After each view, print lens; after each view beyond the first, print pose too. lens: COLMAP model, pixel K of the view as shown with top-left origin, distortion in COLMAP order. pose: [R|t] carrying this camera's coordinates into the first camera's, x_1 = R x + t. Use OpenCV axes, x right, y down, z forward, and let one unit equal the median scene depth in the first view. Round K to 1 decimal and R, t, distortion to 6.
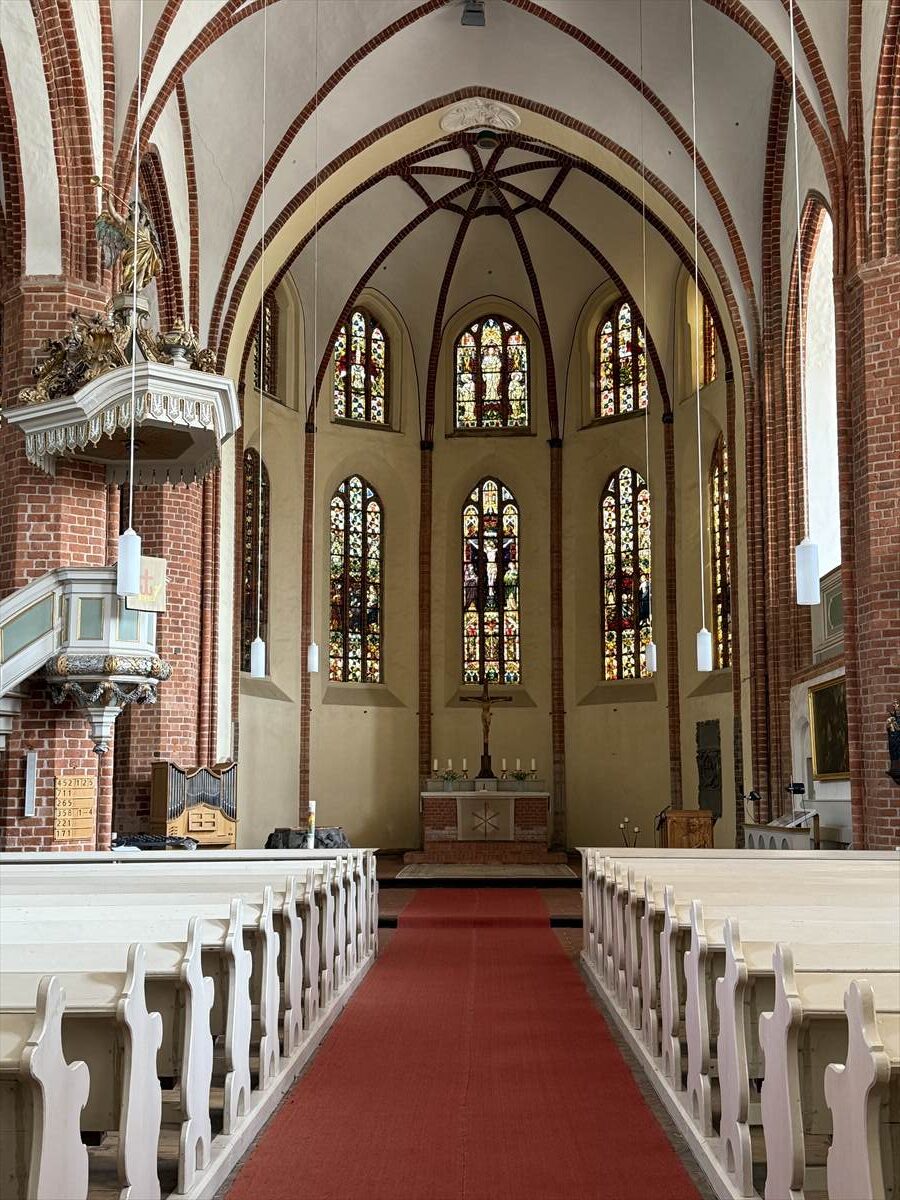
lens RADIAL K [[1408.4, 0, 450.0], [0, 1408.4, 600.0], [0, 0, 1]] dist [0.142036, -0.242530]
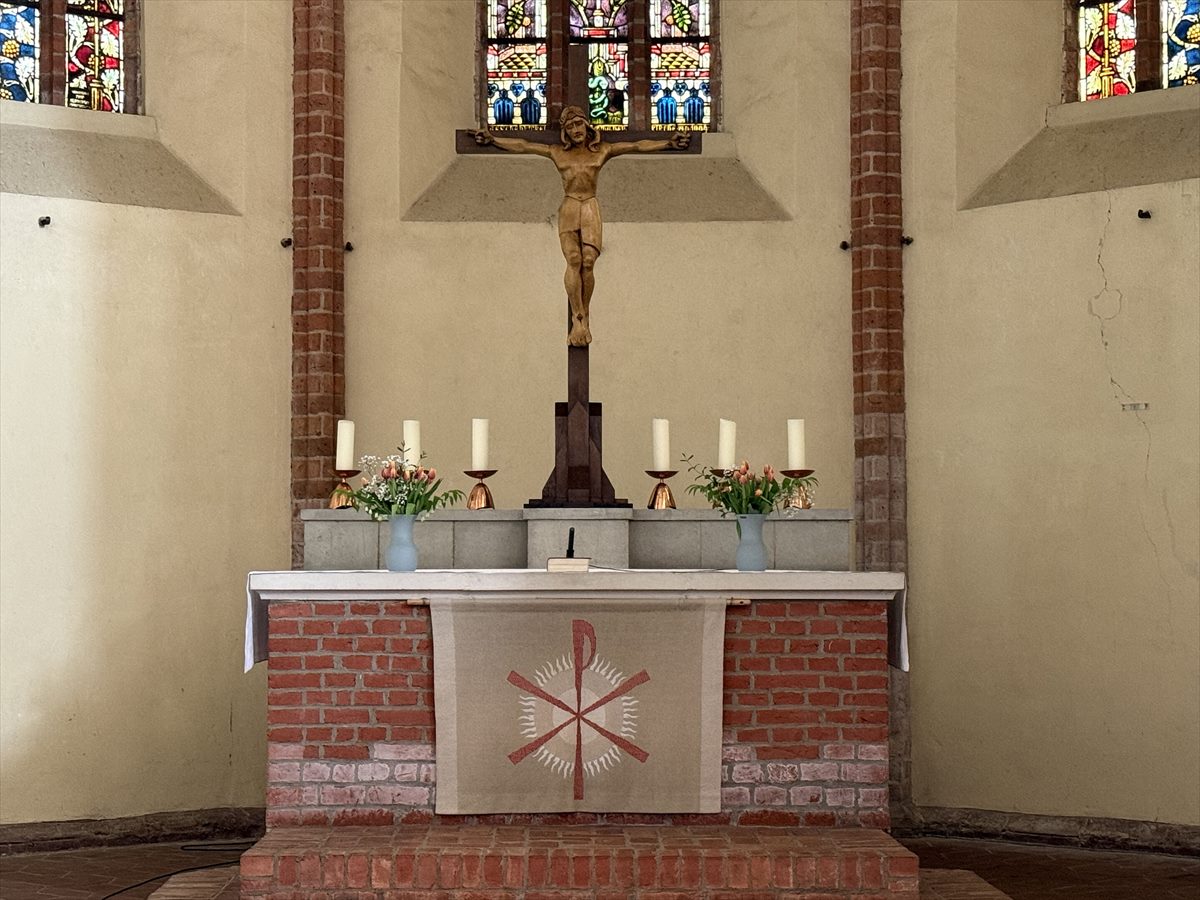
lens RADIAL K [[2343.0, 0, 600.0], [0, 2343.0, 450.0], [0, 0, 1]] dist [0.146643, 0.186947]
pose [[0.998934, 0.002683, 0.046093, 0.011429], [-0.006518, 0.996507, 0.083253, 0.081452], [-0.045709, -0.083465, 0.995462, 0.598490]]
